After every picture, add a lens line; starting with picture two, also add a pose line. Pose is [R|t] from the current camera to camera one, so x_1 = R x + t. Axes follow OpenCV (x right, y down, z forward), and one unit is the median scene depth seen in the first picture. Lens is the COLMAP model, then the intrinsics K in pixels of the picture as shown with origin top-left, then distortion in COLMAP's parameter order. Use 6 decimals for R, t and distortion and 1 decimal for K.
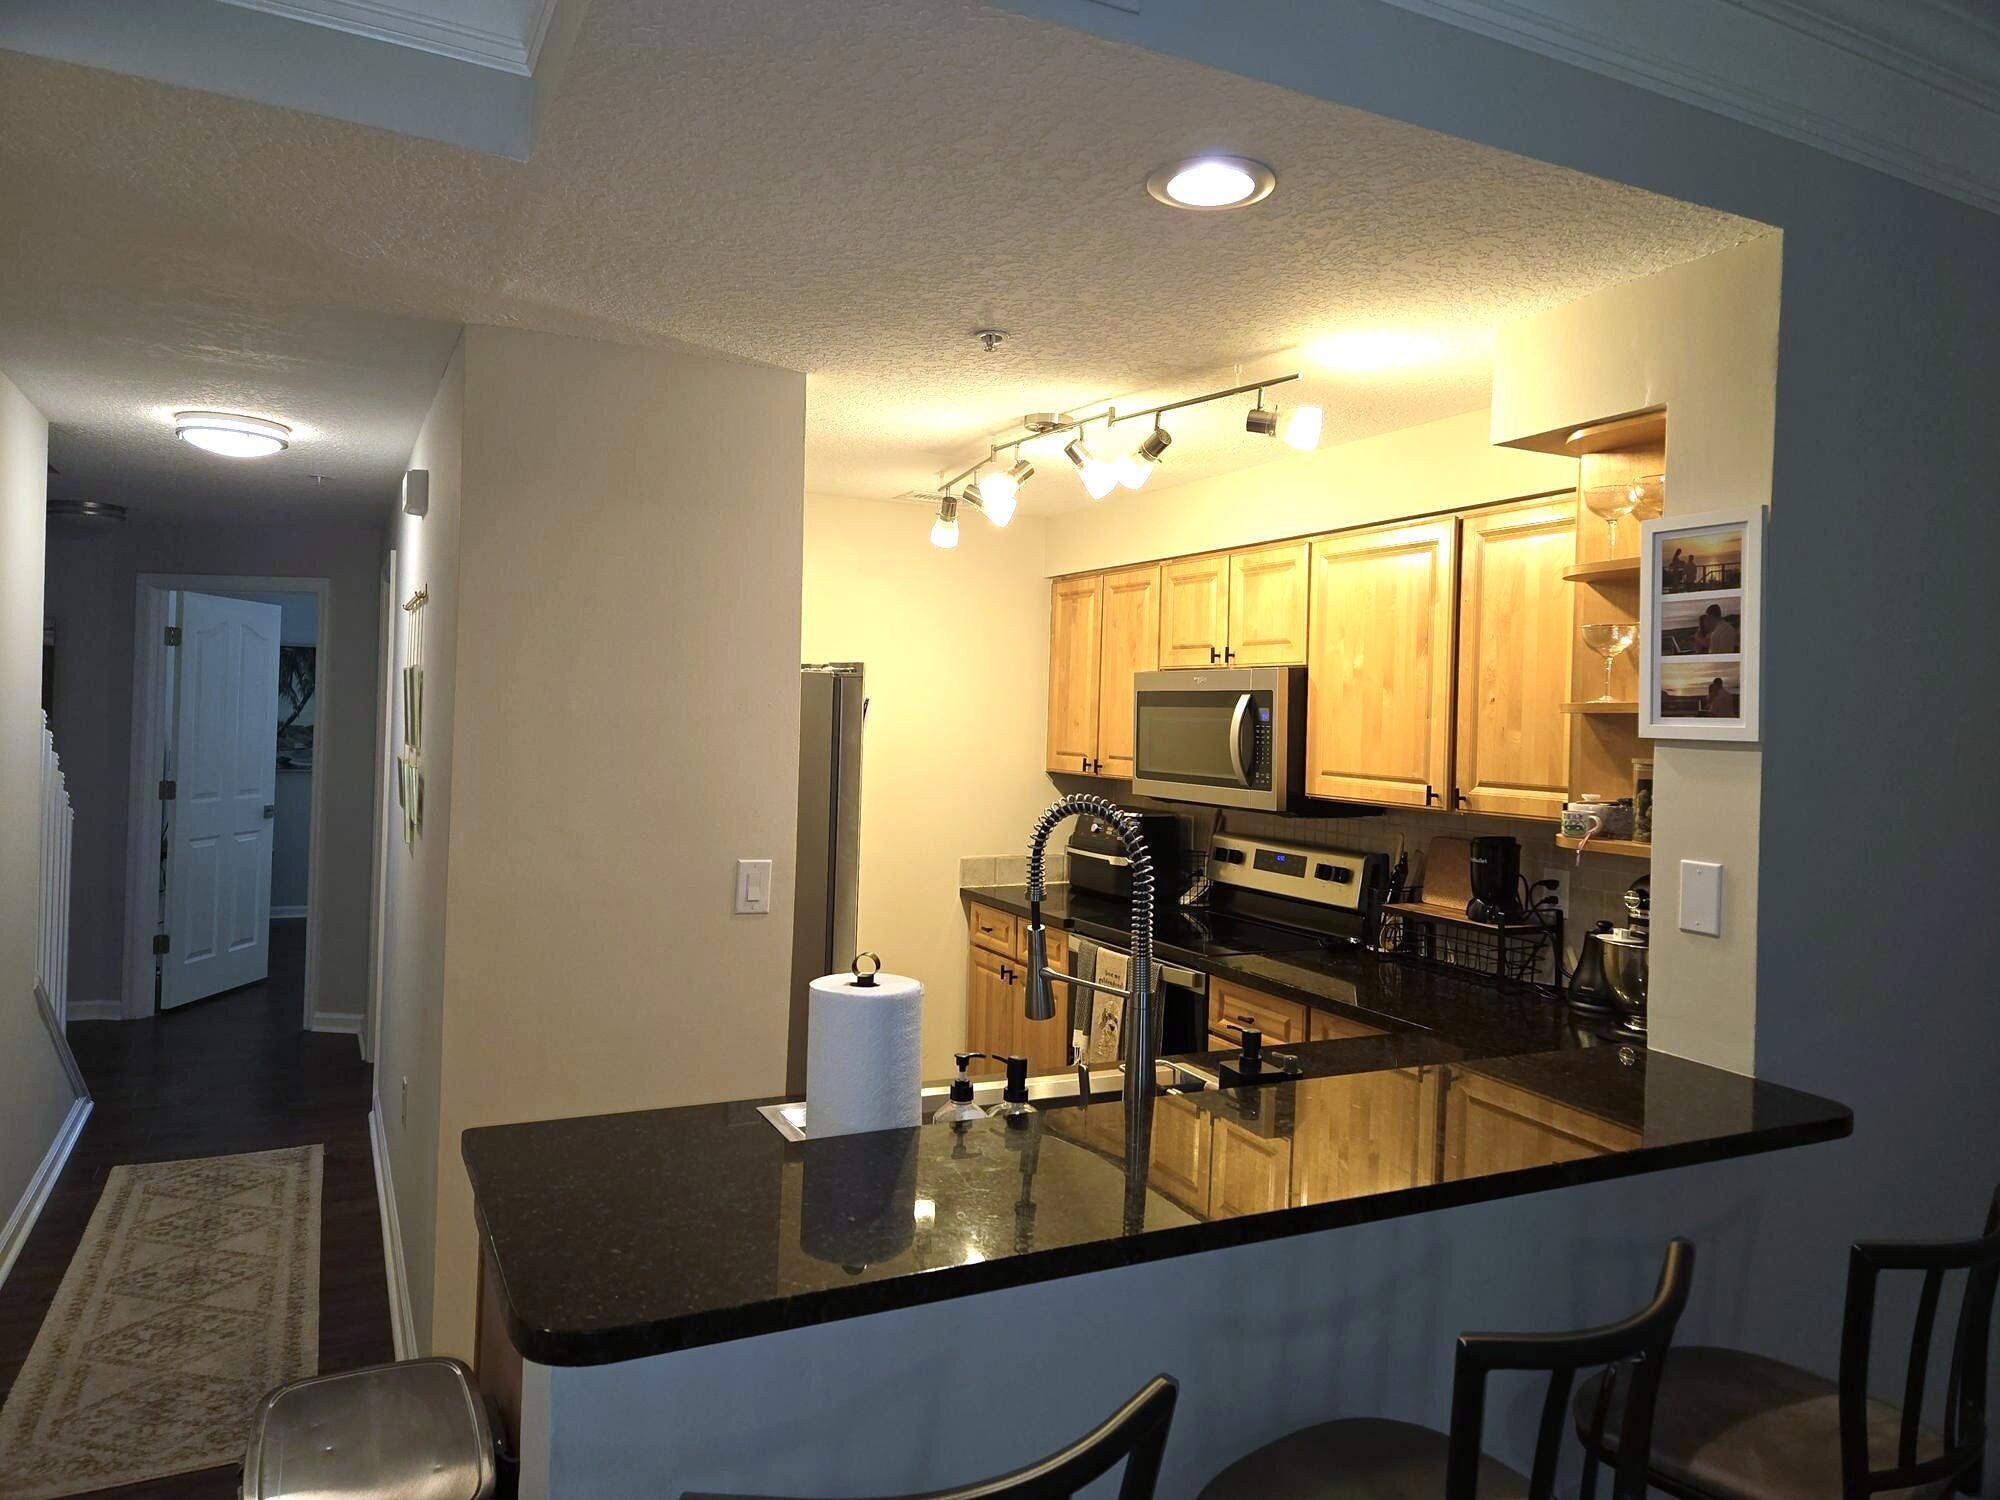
lens RADIAL K [[1337.4, 0, 997.9], [0, 1337.4, 731.4], [0, 0, 1]] dist [0.061875, -0.044610]
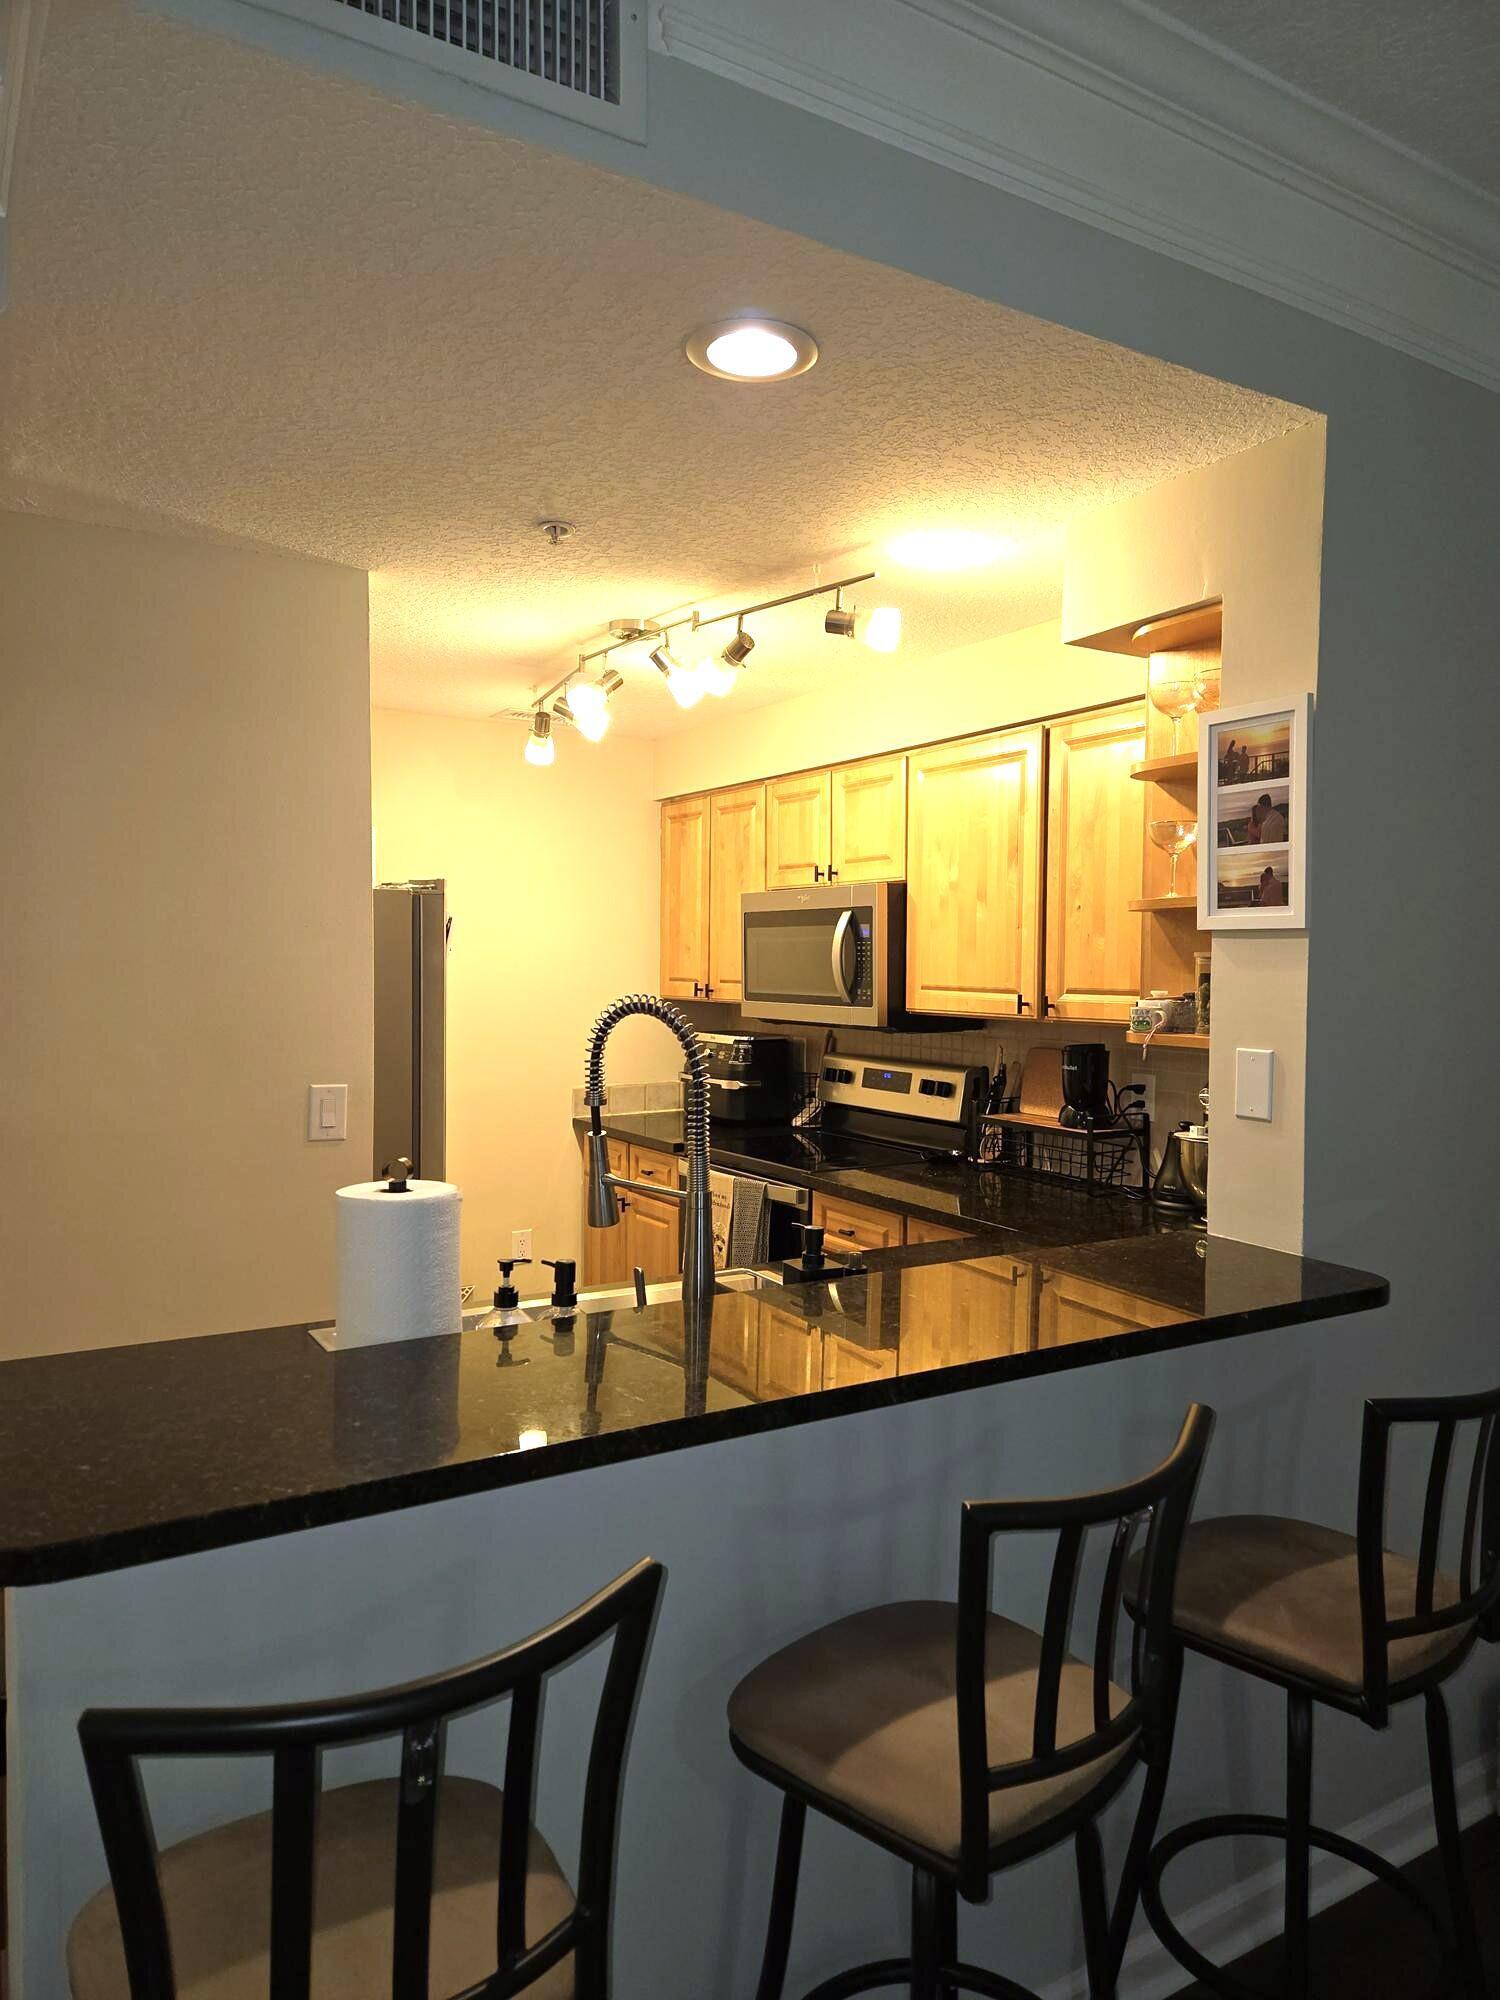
lens RADIAL K [[1337.4, 0, 762.2], [0, 1337.4, 1020.9], [0, 0, 1]] dist [0.061875, -0.044610]
pose [[0.996023, -0.022996, 0.086078, 0.050015], [0.019992, 0.999166, 0.035605, 0.024871], [-0.086825, -0.033742, 0.995652, 0.018945]]
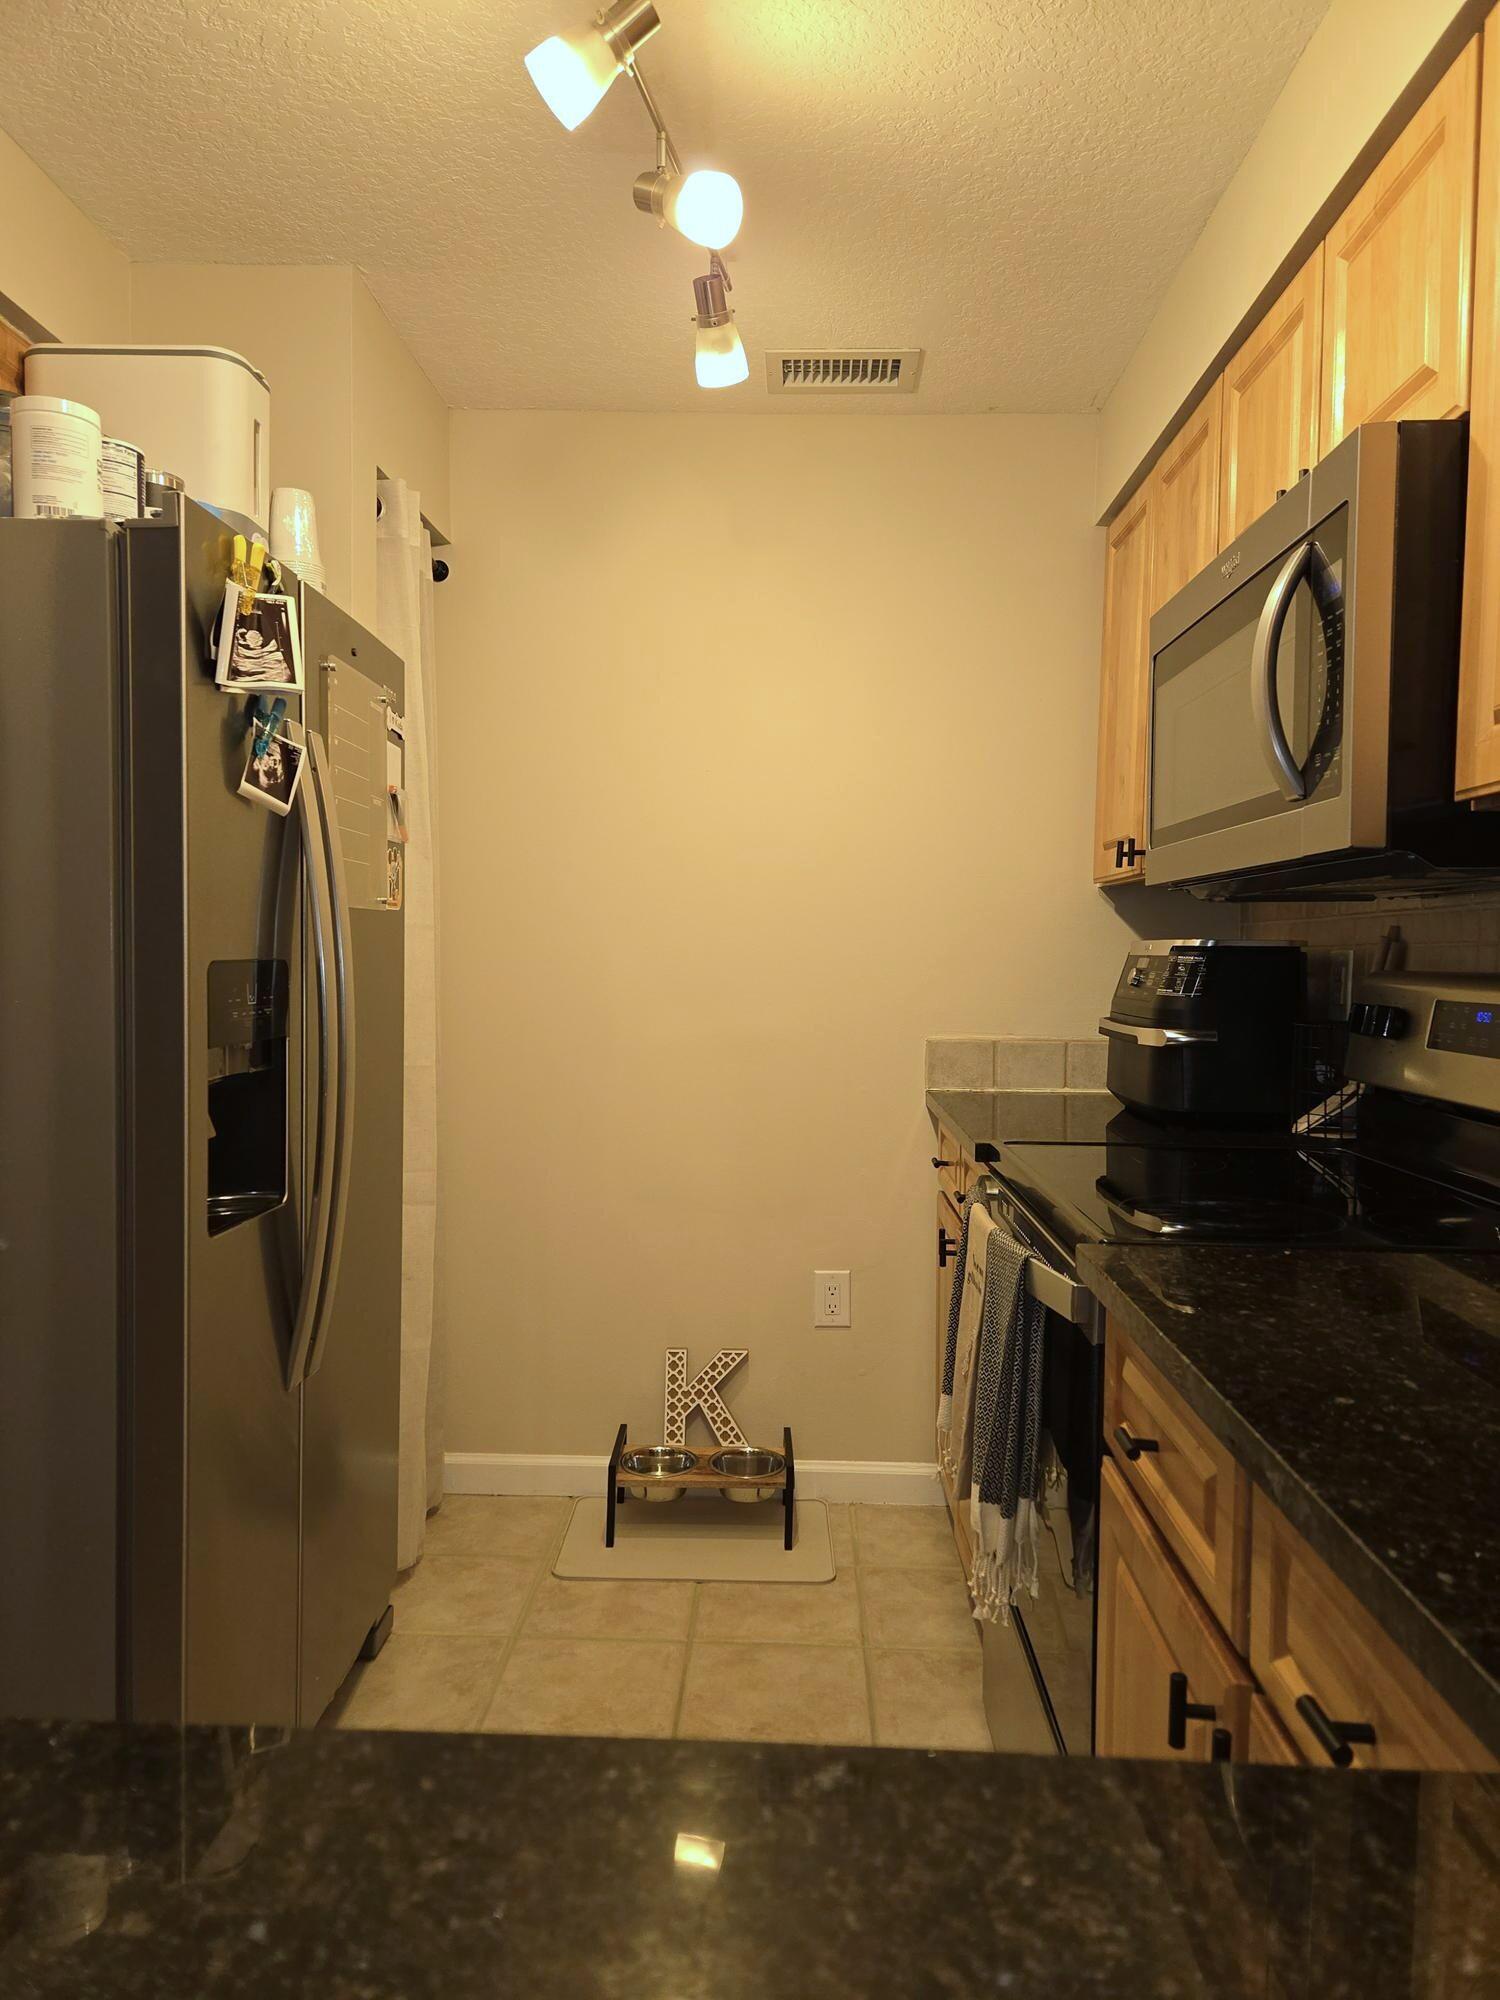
lens RADIAL K [[1337.4, 0, 757.0], [0, 1337.4, 1000.5], [0, 0, 1]] dist [0.061875, -0.044610]
pose [[0.879080, 0.000620, -0.476674, 0.331635], [0.007849, 0.999845, 0.015775, 0.127000], [0.476610, -0.017610, 0.878938, 0.862070]]
